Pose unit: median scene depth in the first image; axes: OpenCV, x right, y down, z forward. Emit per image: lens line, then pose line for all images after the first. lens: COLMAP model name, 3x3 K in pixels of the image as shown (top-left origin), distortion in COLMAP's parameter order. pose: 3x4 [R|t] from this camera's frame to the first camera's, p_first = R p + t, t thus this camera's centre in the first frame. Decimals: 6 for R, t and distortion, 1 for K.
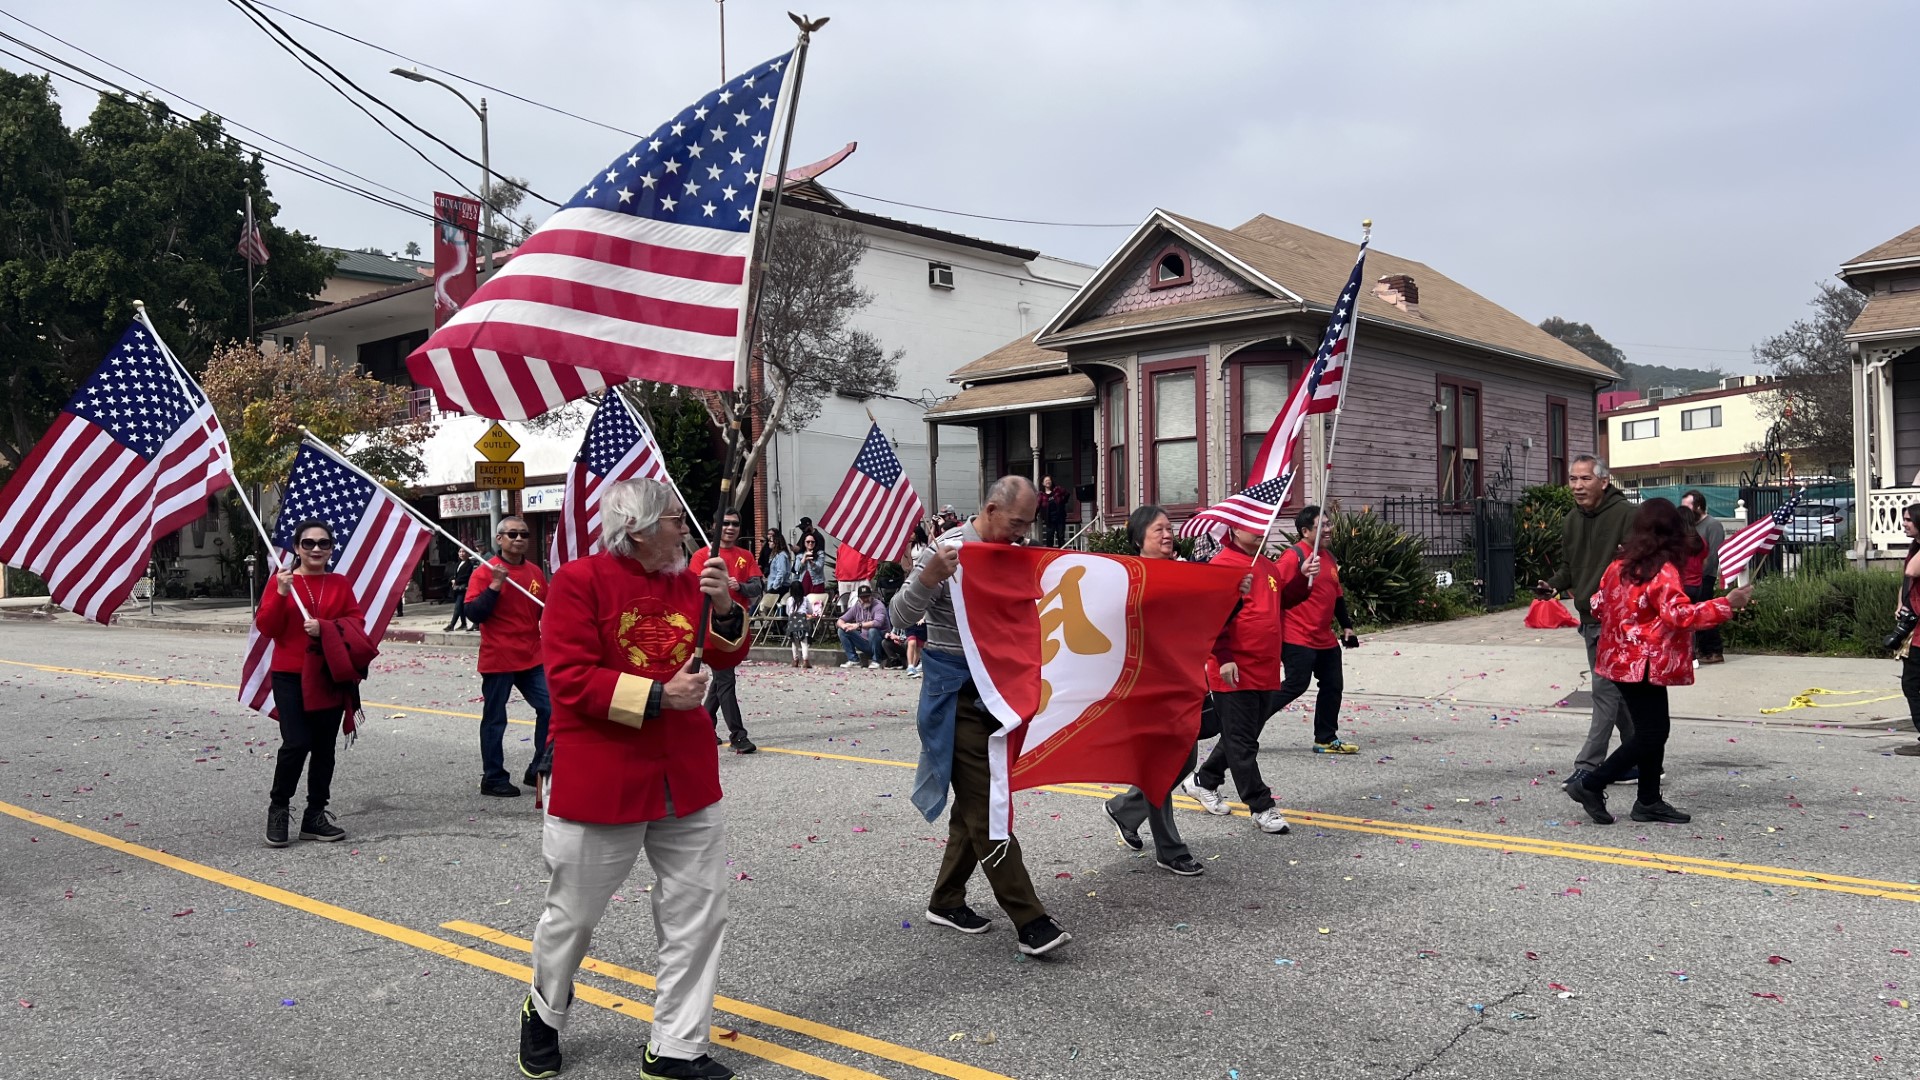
lens RADIAL K [[1434.6, 0, 952.3], [0, 1434.6, 567.0], [0, 0, 1]] dist [0.056385, -0.071067]
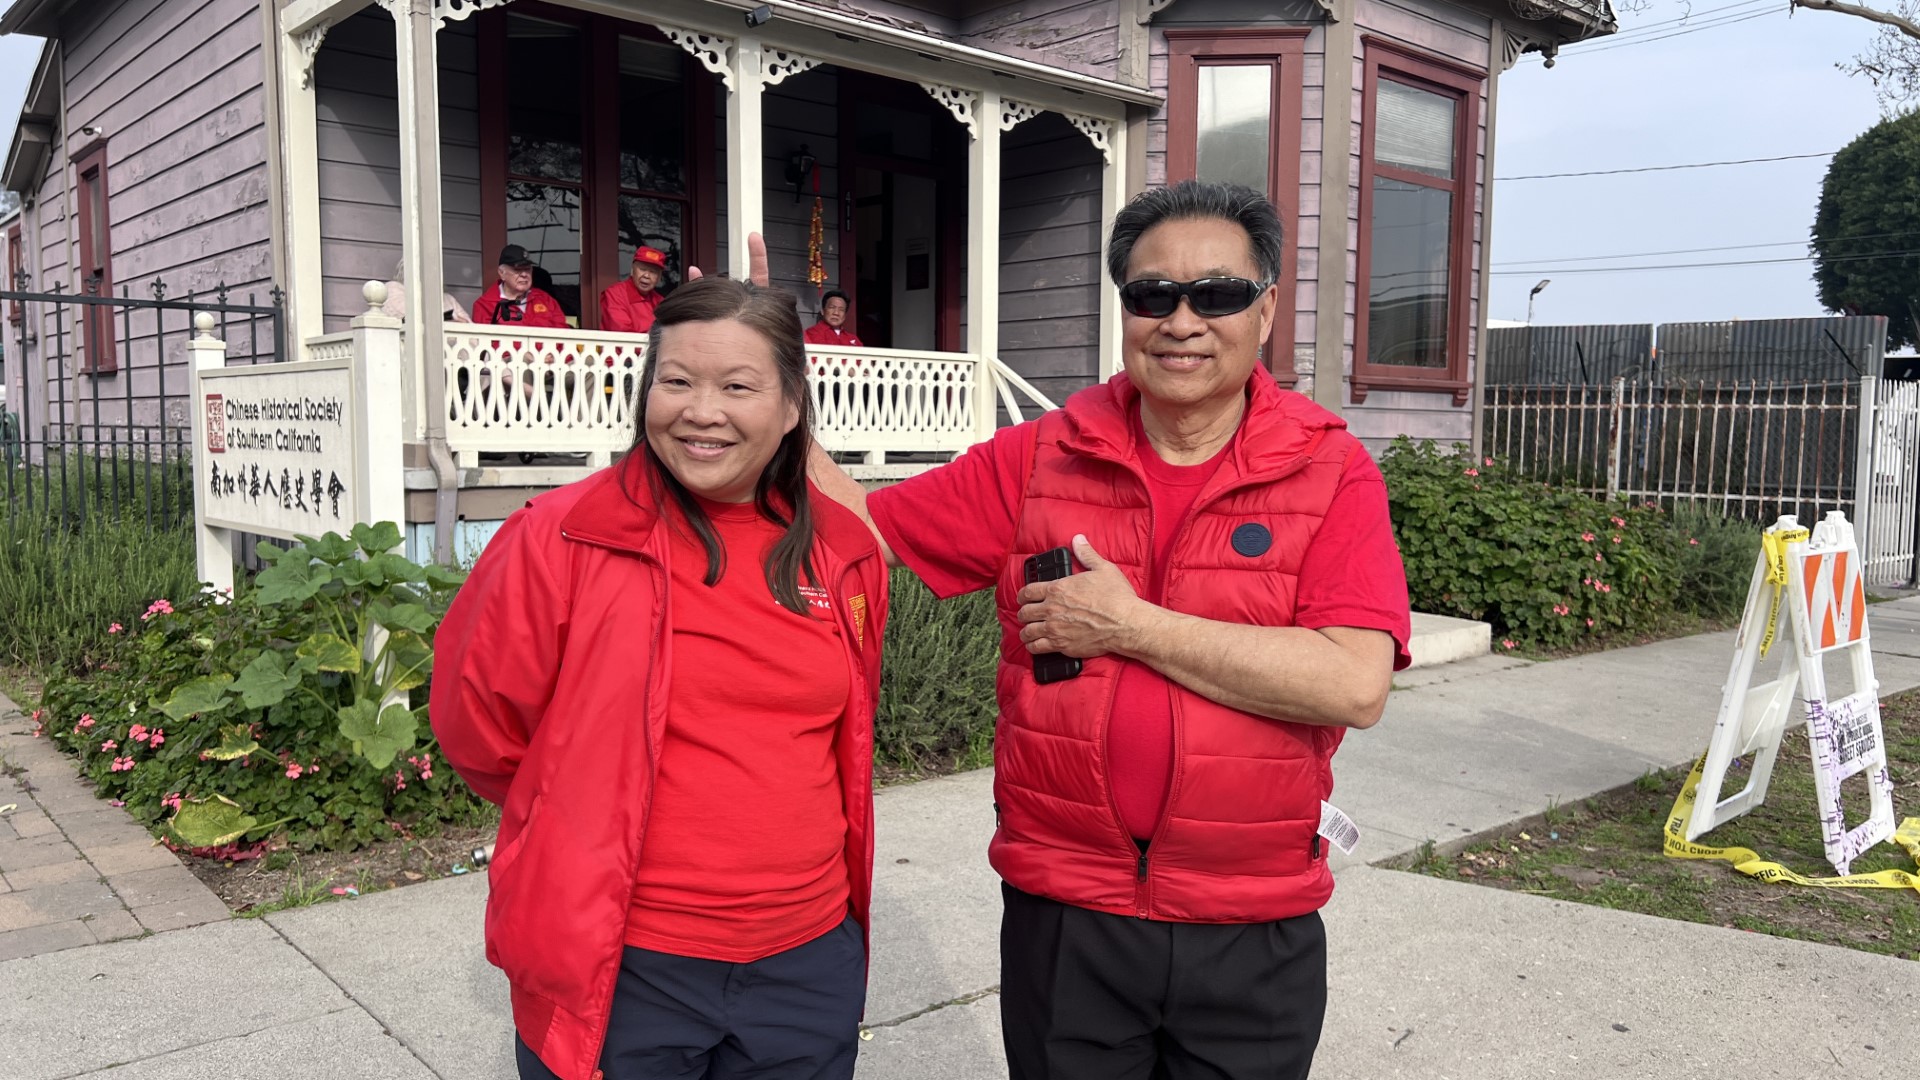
lens RADIAL K [[1434.6, 0, 966.7], [0, 1434.6, 562.2], [0, 0, 1]] dist [0.056385, -0.071067]
pose [[0.109670, -0.070243, 0.991483, 0.179466], [-0.004133, 0.997459, 0.071123, -0.010631], [-0.993960, -0.011898, 0.109101, 0.607611]]
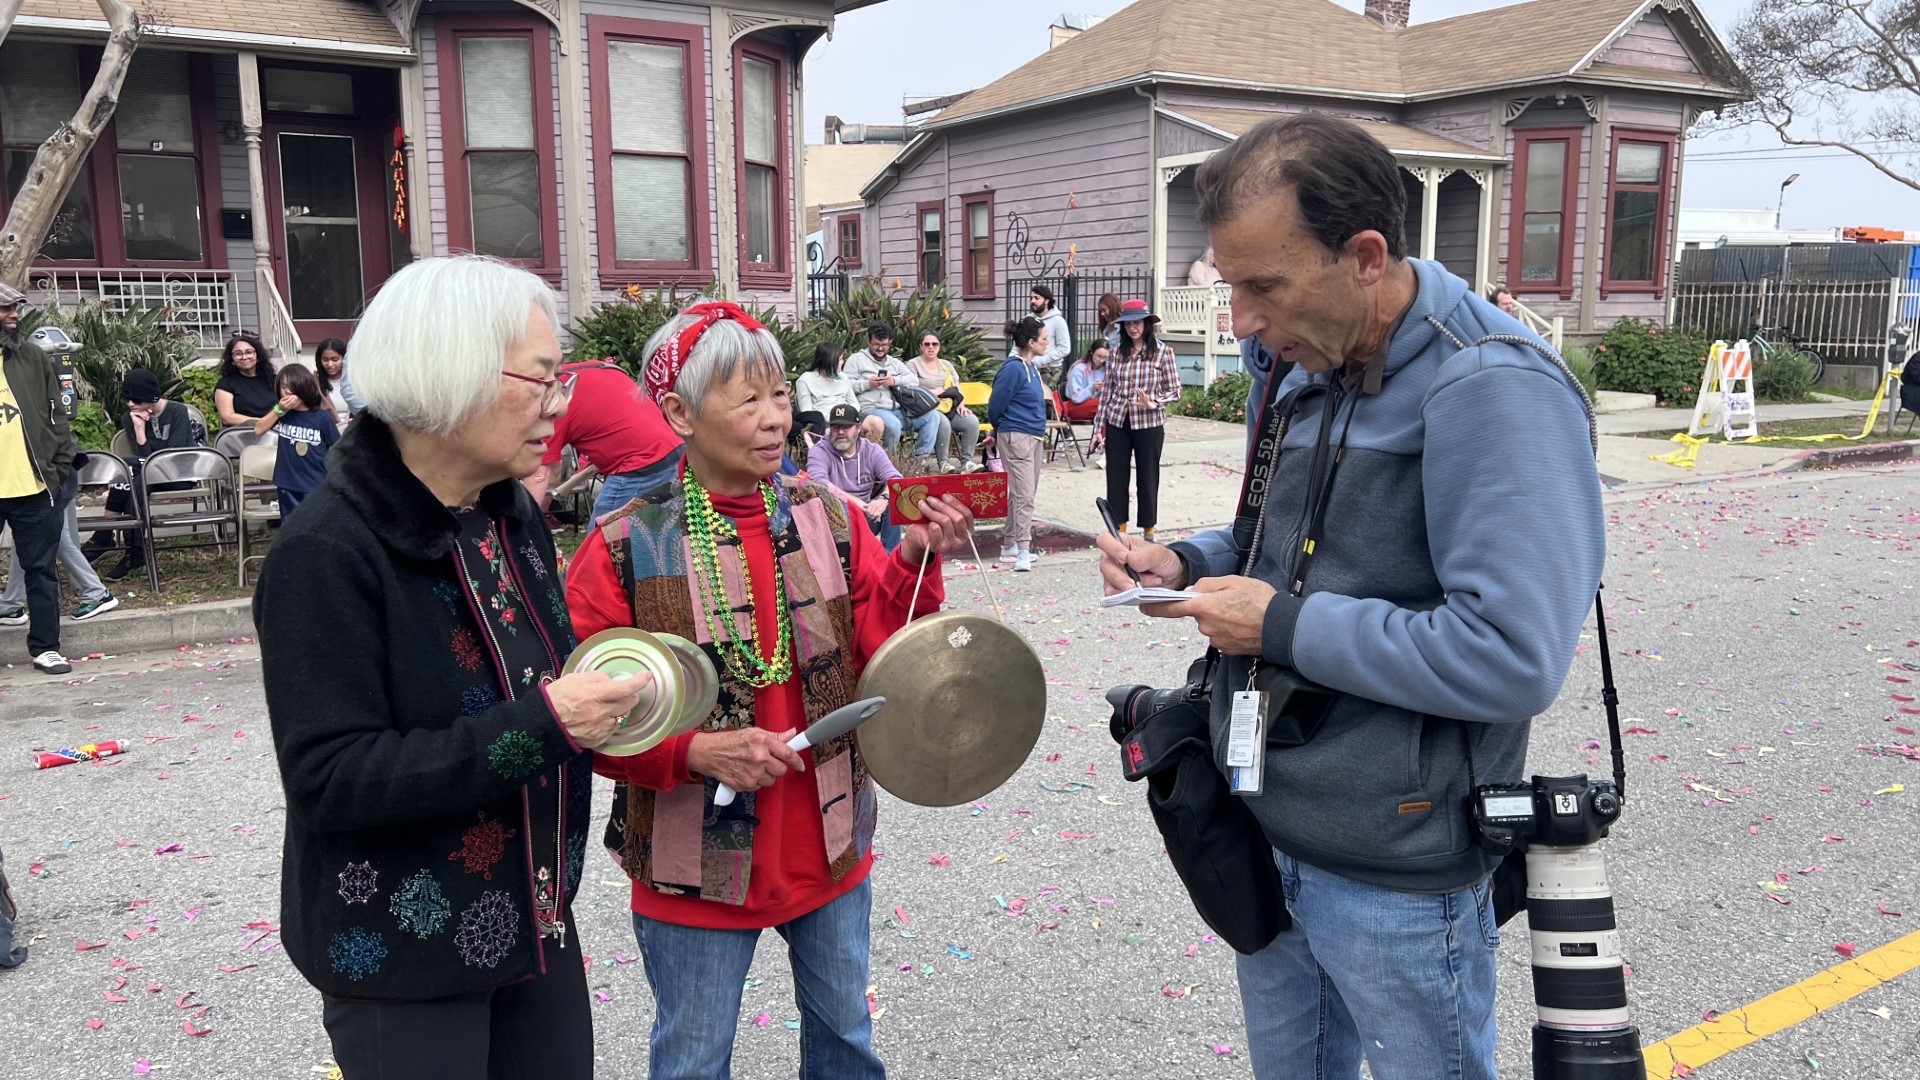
lens RADIAL K [[1434.6, 0, 939.2], [0, 1434.6, 566.4], [0, 0, 1]] dist [0.056385, -0.071067]
pose [[0.286199, -0.151103, 0.946181, -0.424026], [0.010149, 0.987910, 0.154697, -0.007077], [-0.958117, -0.034671, 0.284272, 0.679147]]
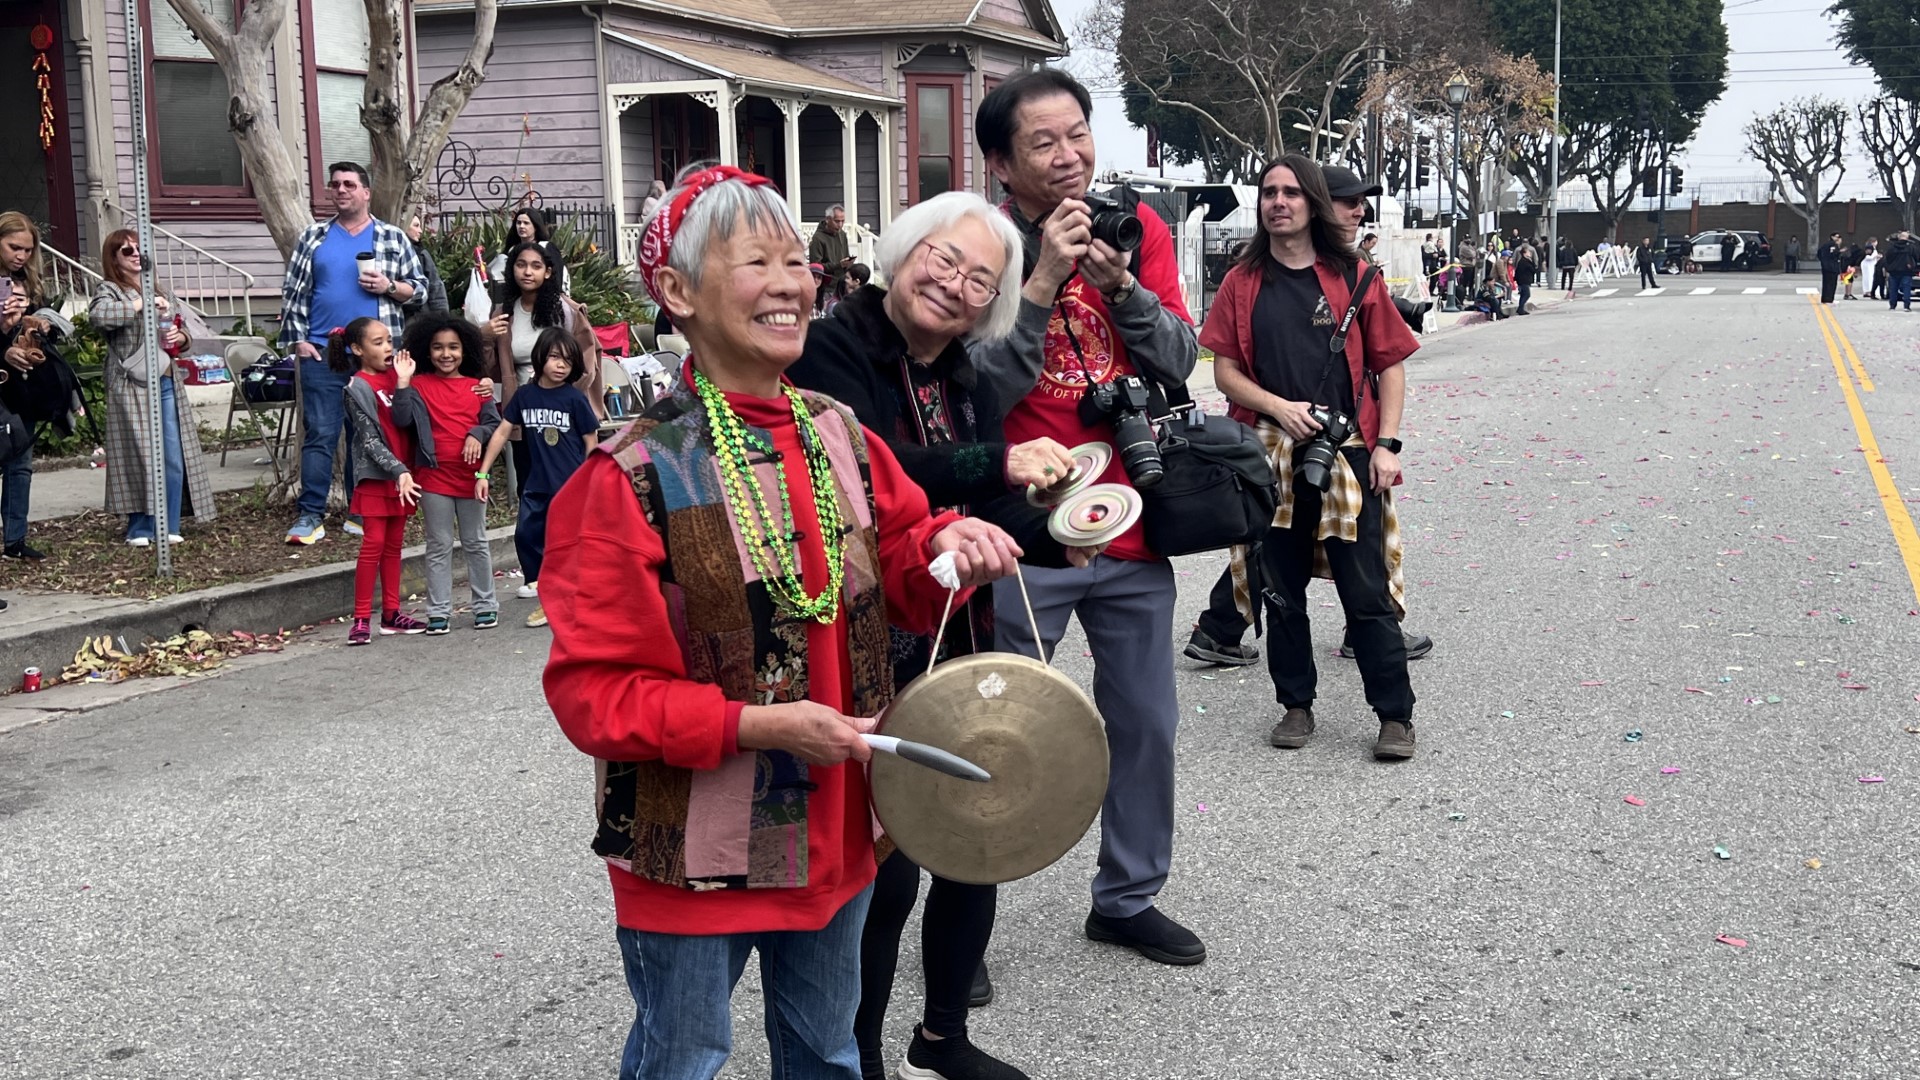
lens RADIAL K [[1977.8, 0, 968.1], [0, 1977.8, 509.2], [0, 0, 1]] dist [0.039050, 0.000000]
pose [[-0.340321, -0.101425, 0.934823, -0.652303], [0.026134, 0.992761, 0.117225, -0.004635], [-0.939946, 0.064325, -0.335207, 1.021932]]
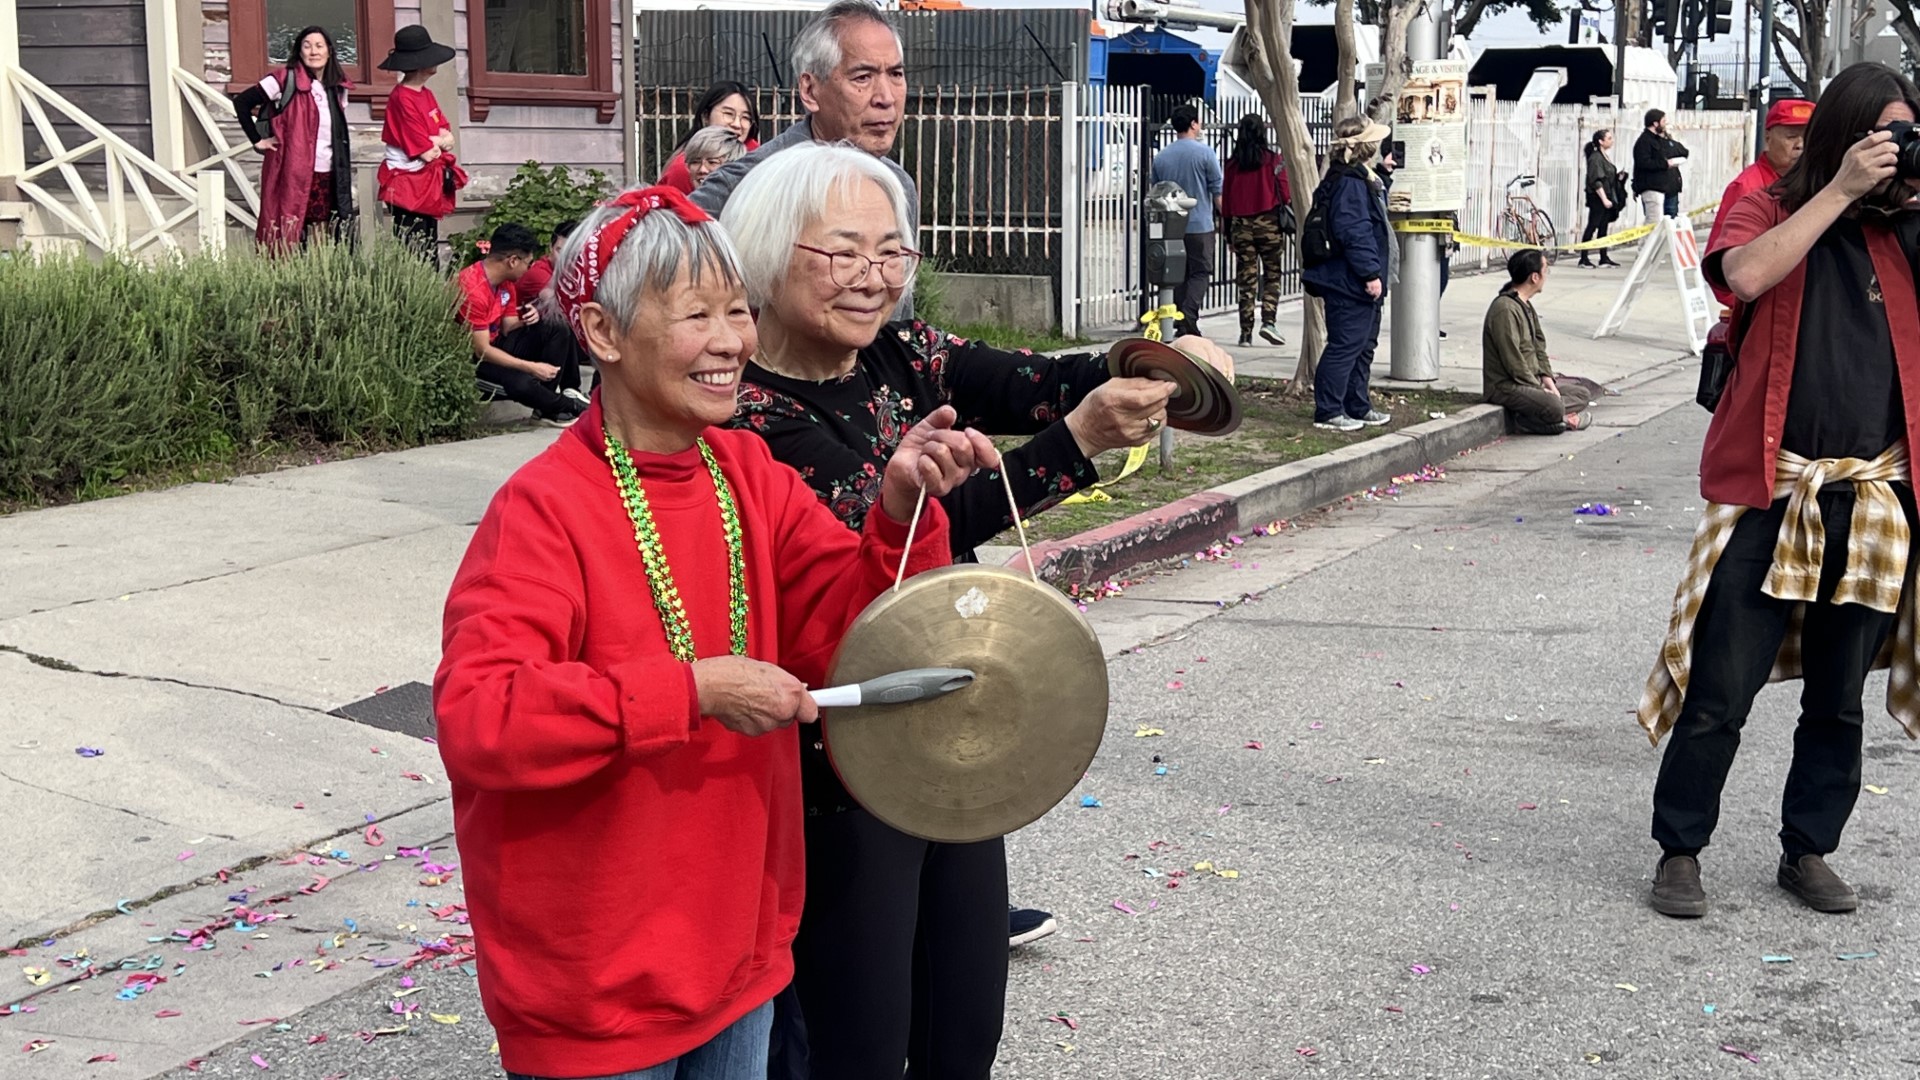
lens RADIAL K [[2718.7, 0, 943.1], [0, 2718.7, 557.7], [0, 0, 1]] dist [0.127486, 0.000000]
pose [[-0.286444, -0.127970, 0.949512, -0.079262], [0.013484, 0.990403, 0.137549, -0.012663], [-0.958002, 0.052204, -0.281970, 0.626390]]
